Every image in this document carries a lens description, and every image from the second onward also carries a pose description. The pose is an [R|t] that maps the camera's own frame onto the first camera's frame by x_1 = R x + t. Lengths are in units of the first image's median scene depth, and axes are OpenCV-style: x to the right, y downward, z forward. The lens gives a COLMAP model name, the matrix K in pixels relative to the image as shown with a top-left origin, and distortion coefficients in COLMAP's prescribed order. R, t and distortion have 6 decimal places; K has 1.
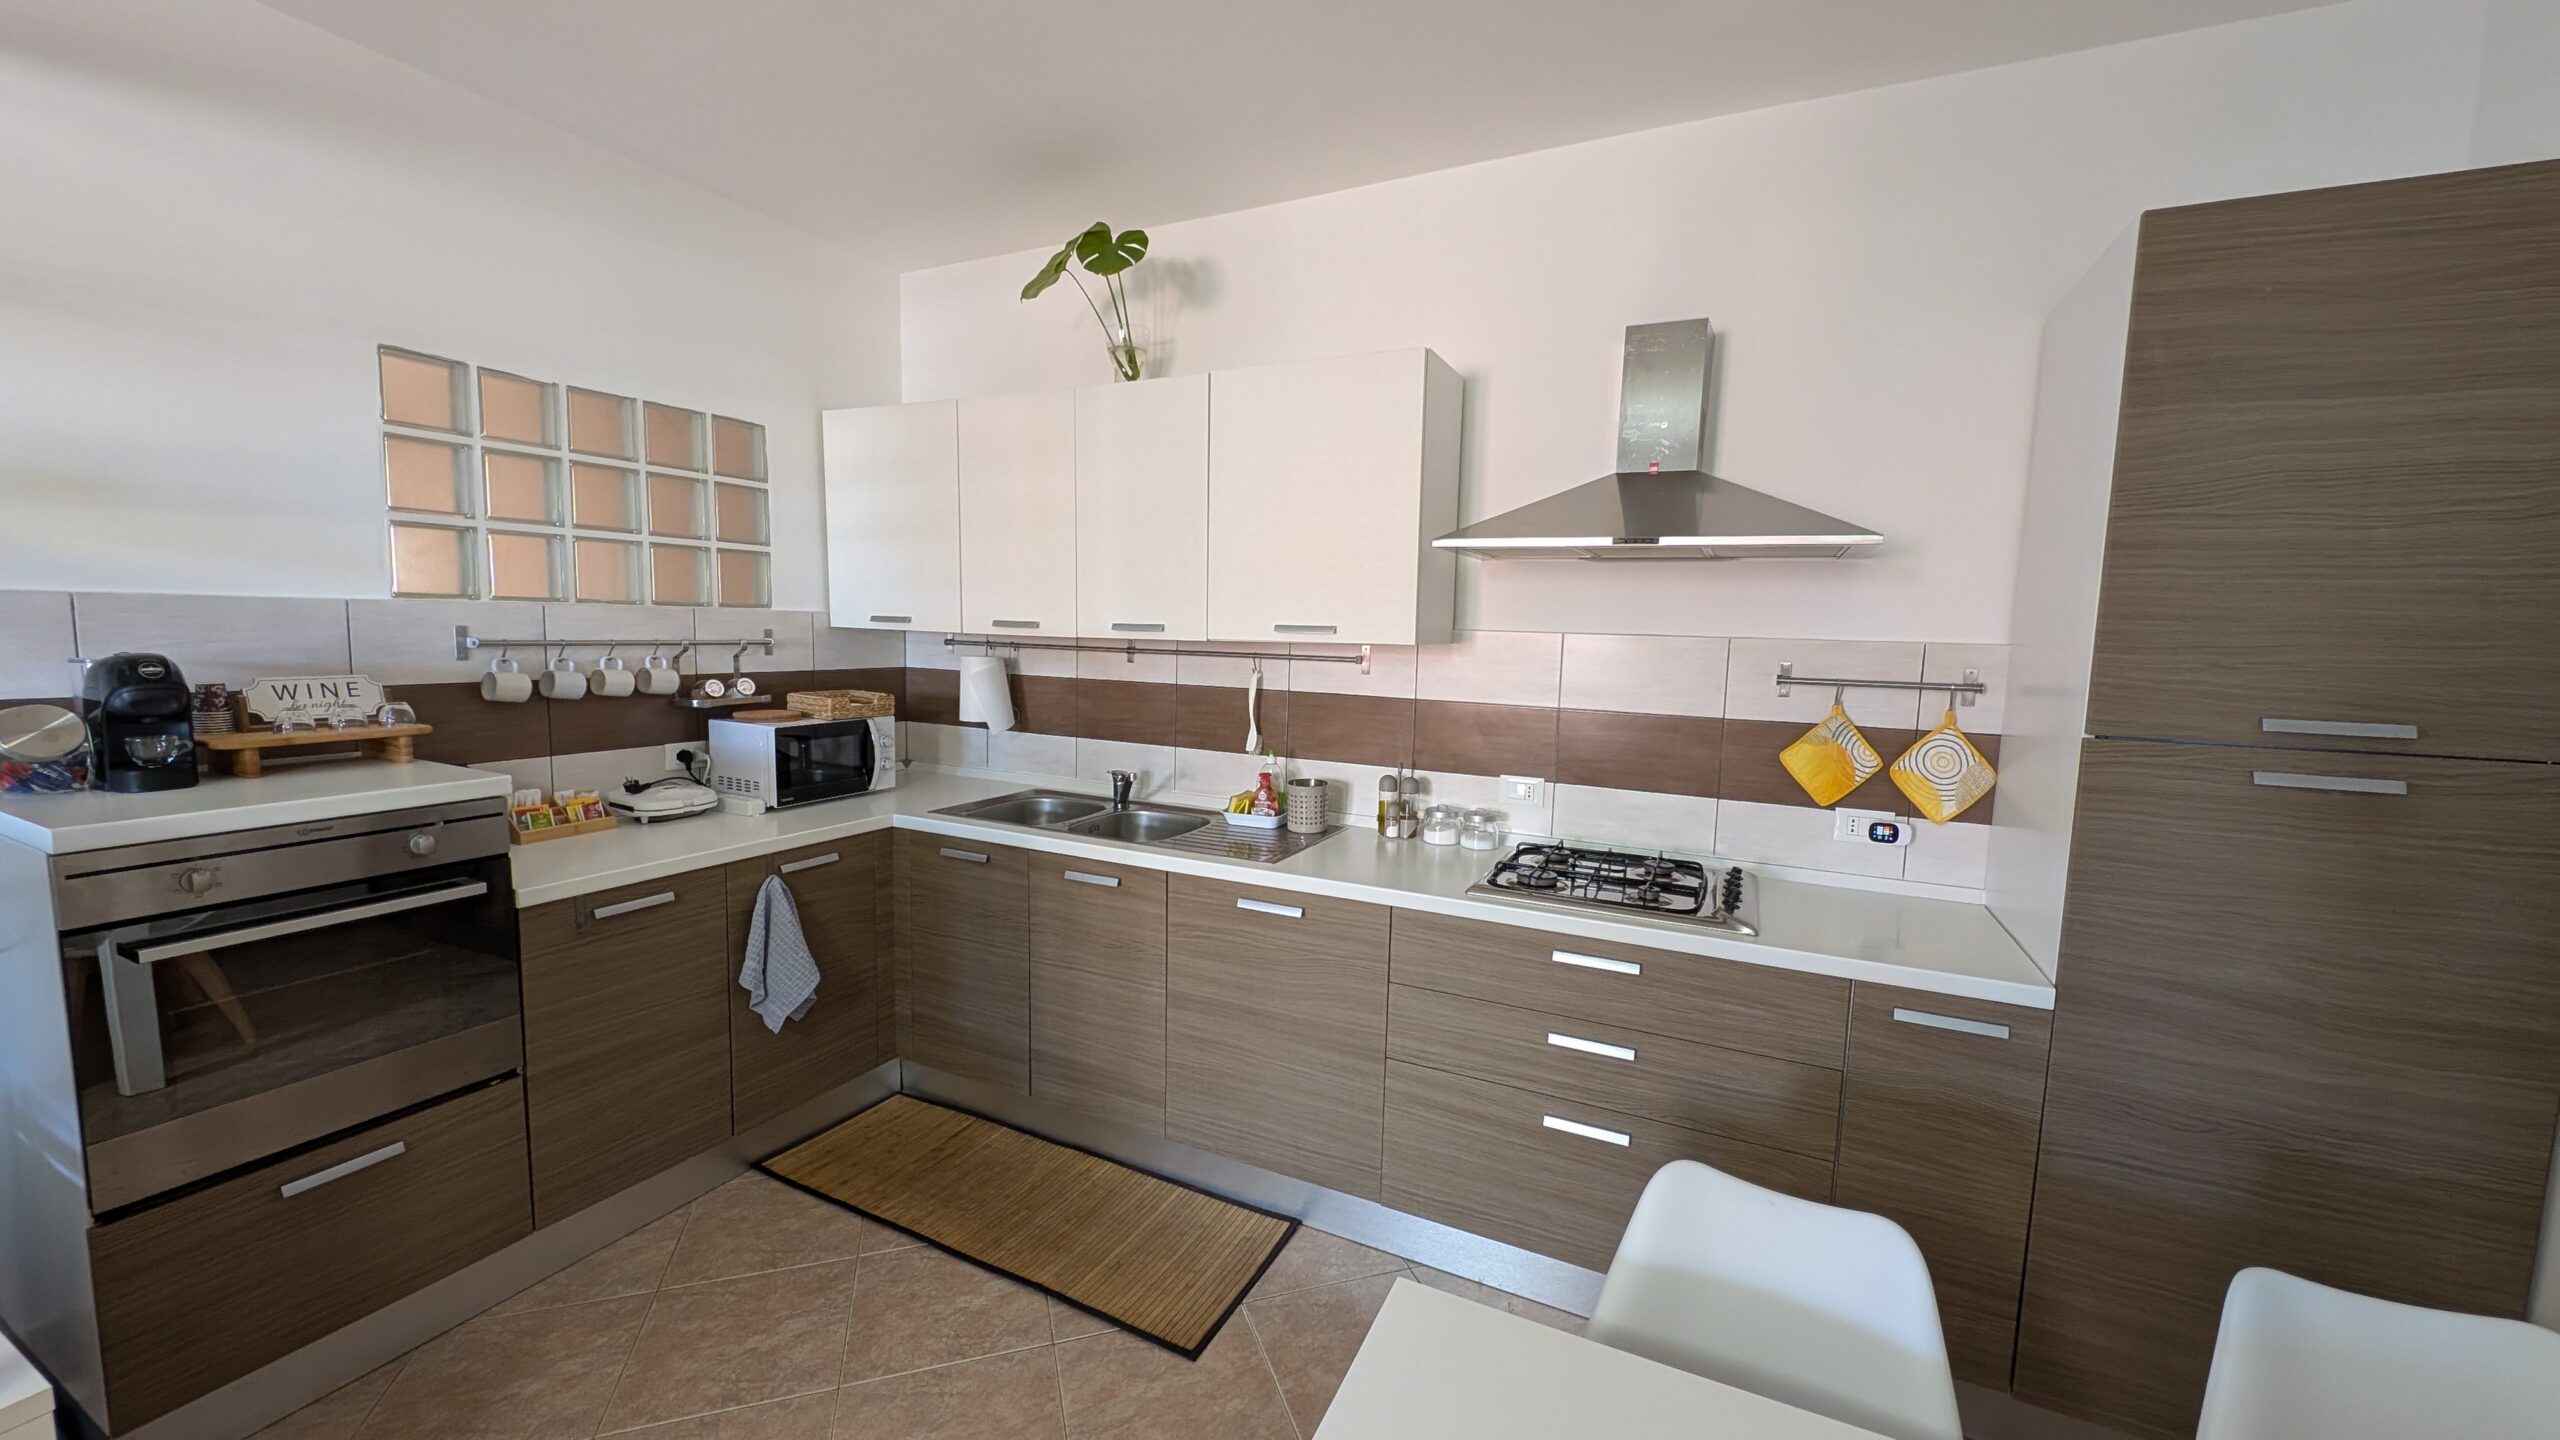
lens RADIAL K [[957.9, 0, 1280.0], [0, 957.9, 720.0], [0, 0, 1]] dist [-0.000498, -0.000296]
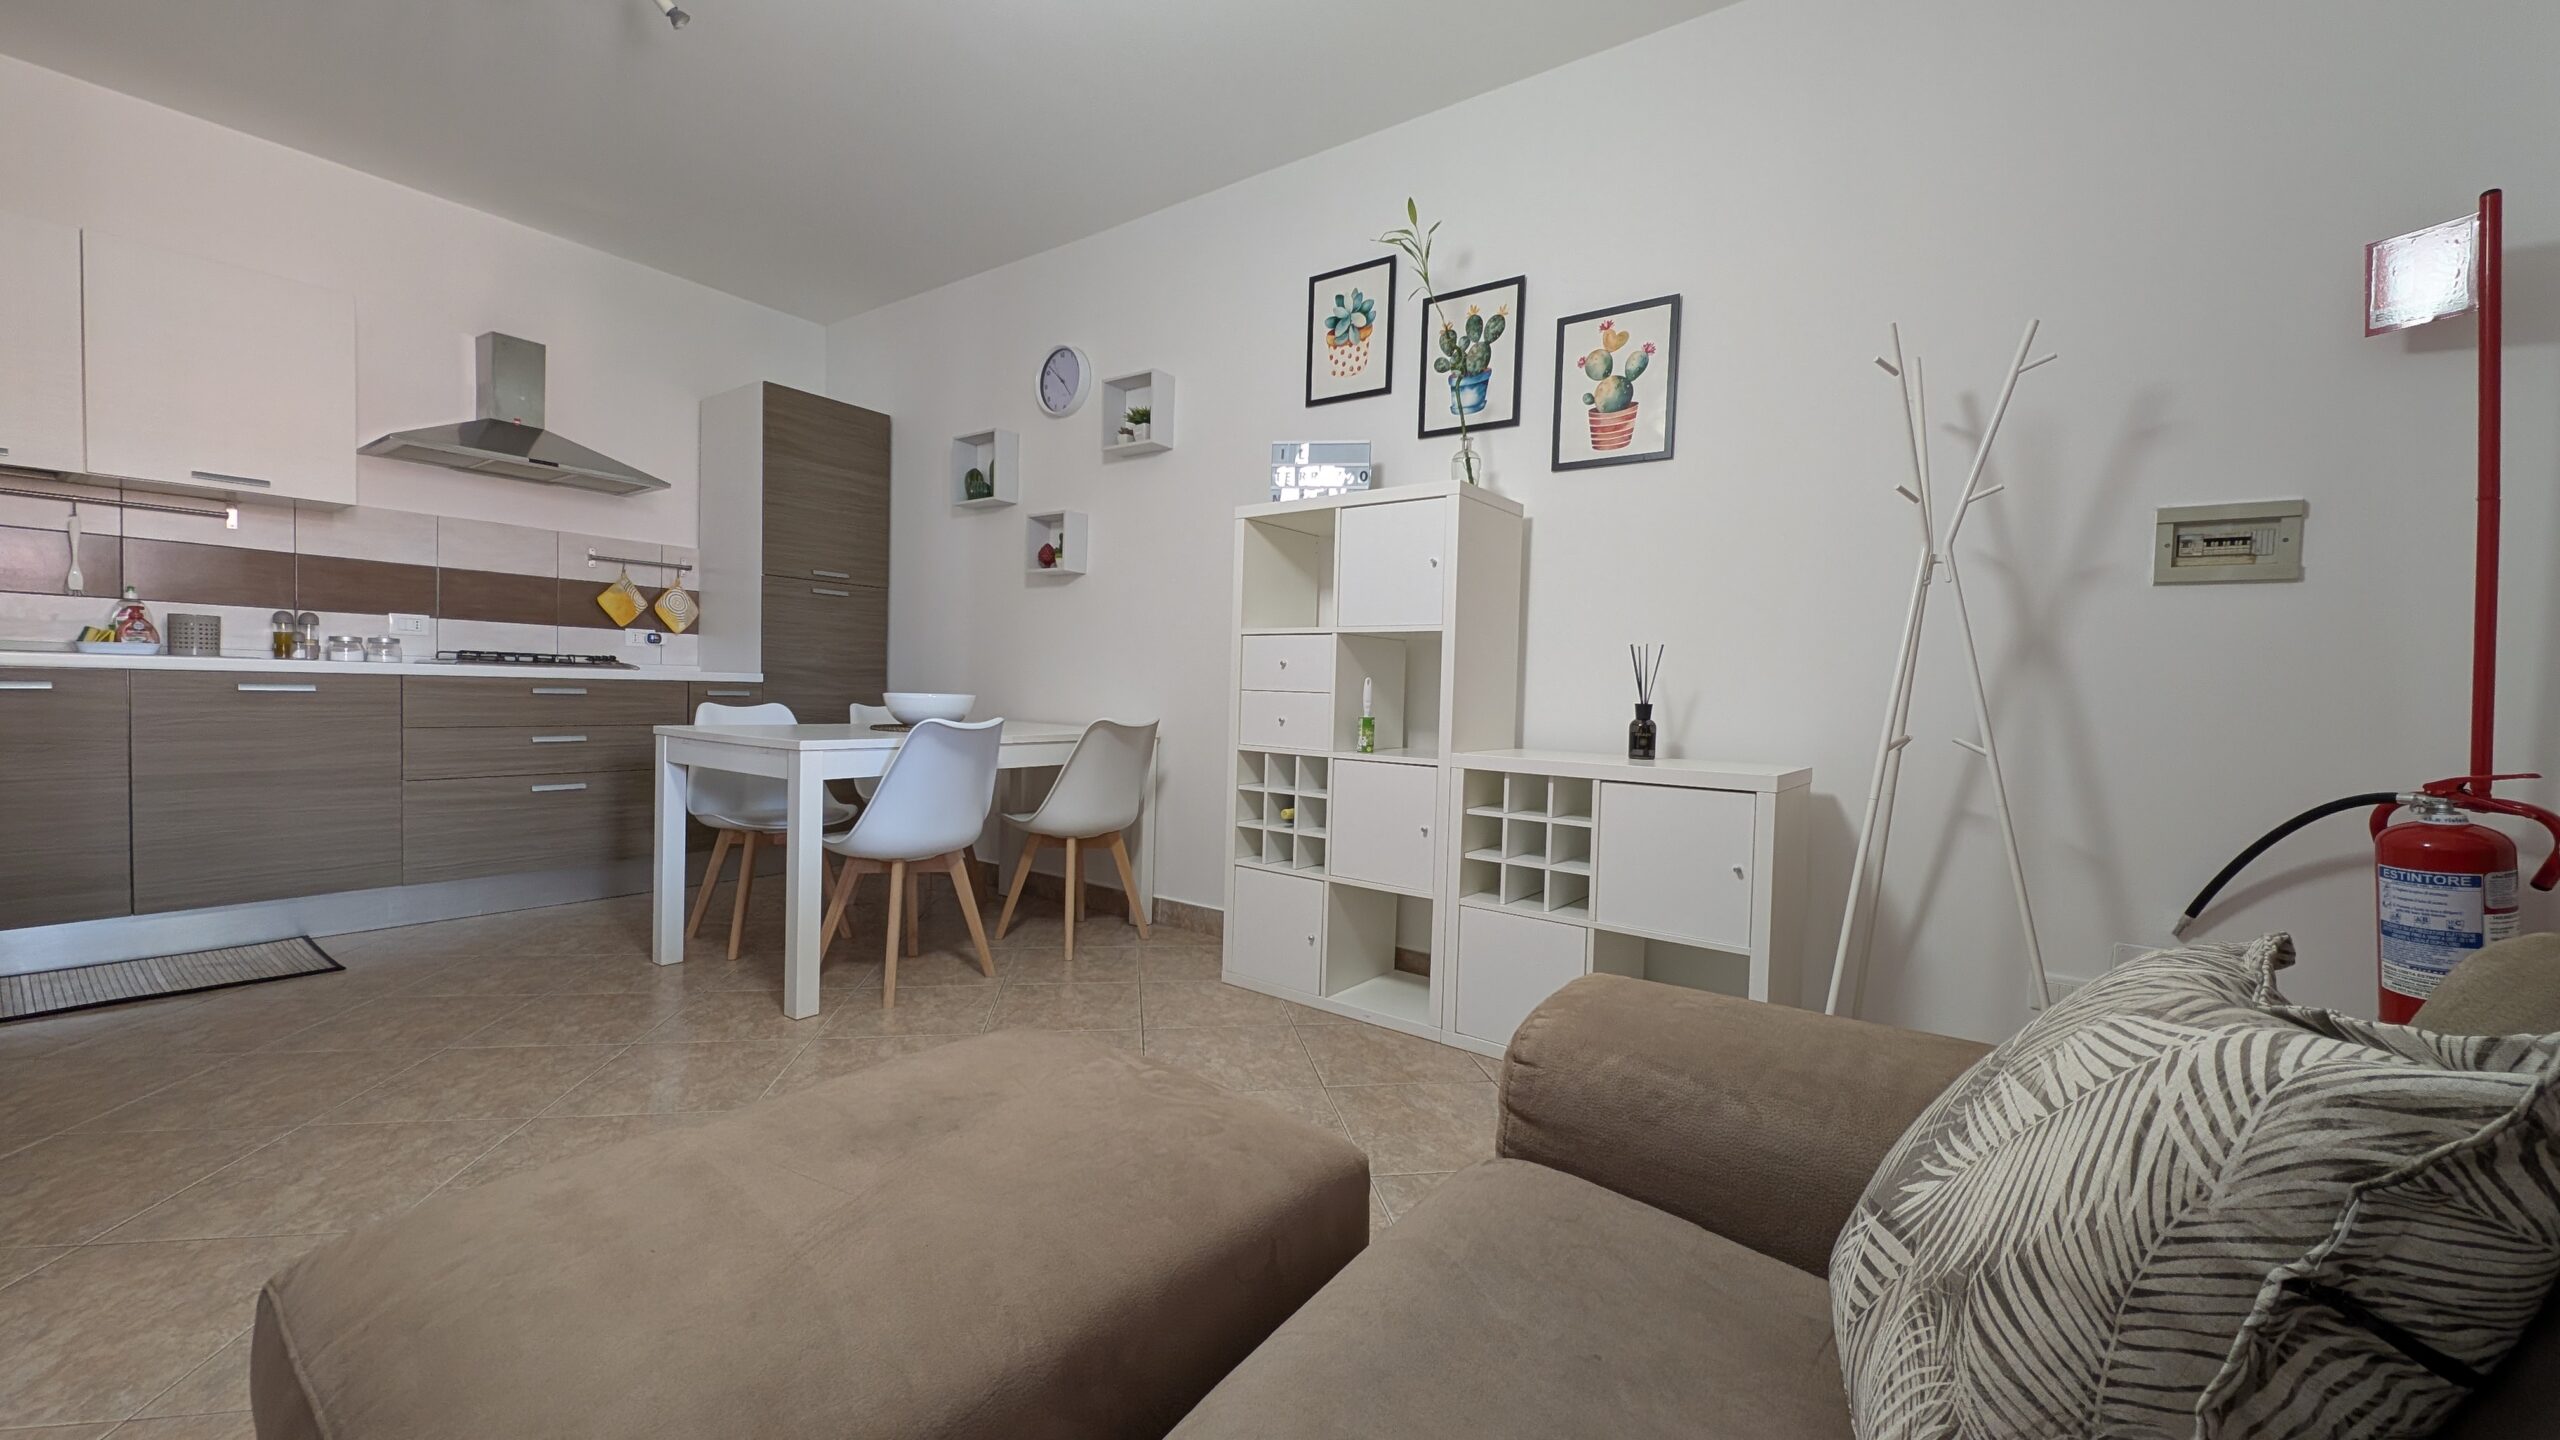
lens RADIAL K [[957.9, 0, 1280.0], [0, 957.9, 720.0], [0, 0, 1]] dist [-0.000498, -0.000296]
pose [[0.153139, -0.055228, 0.986660, -1.105914], [0.074992, 0.996207, 0.044123, 0.288580], [-0.985355, 0.067235, 0.156700, -0.554759]]
